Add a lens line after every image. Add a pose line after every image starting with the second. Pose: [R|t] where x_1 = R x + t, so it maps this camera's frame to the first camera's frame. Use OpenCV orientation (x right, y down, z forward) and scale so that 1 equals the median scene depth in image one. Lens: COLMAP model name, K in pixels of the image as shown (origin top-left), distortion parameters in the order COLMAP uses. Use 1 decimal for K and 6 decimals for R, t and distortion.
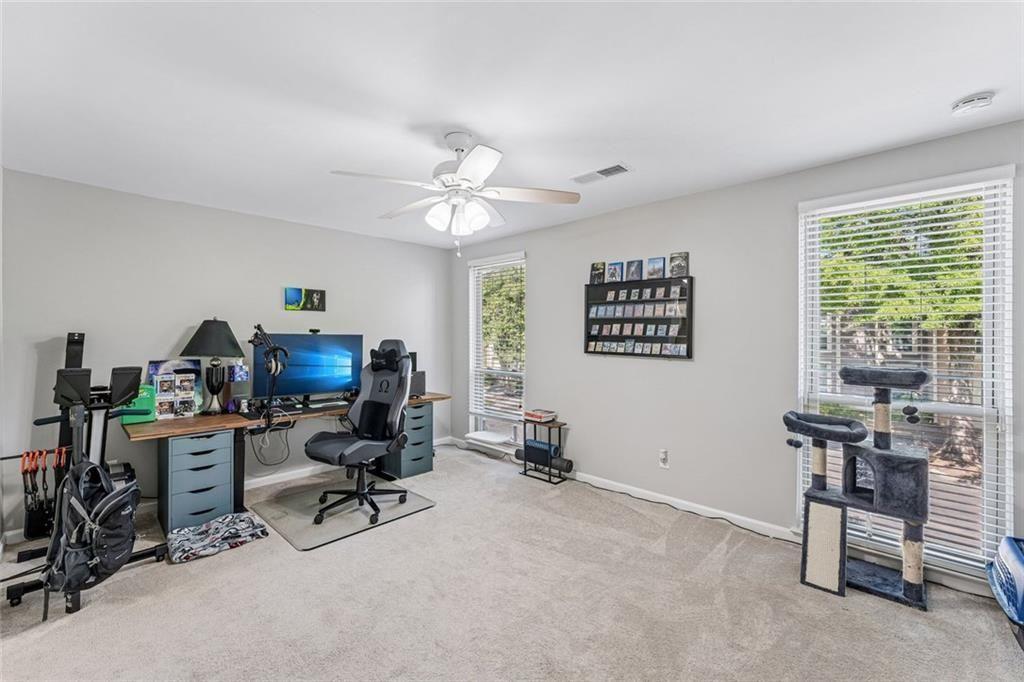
lens RADIAL K [[413.0, 0, 514.0], [0, 413.0, 336.0], [0, 0, 1]] dist [-0.002028, -0.000075]
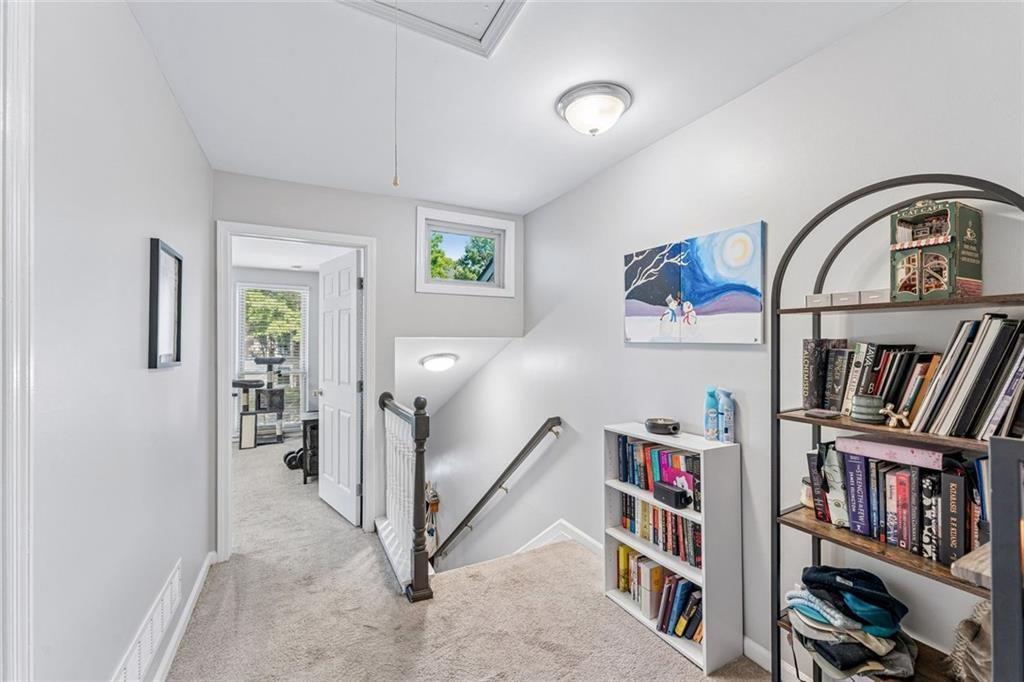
lens RADIAL K [[413.0, 0, 510.0], [0, 413.0, 340.2], [0, 0, 1]] dist [-0.002028, -0.000075]
pose [[0.312426, 0.009132, 0.949898, -1.029758], [0.001454, 0.999948, -0.010091, 0.004651], [-0.949941, 0.004534, 0.312396, -1.165671]]
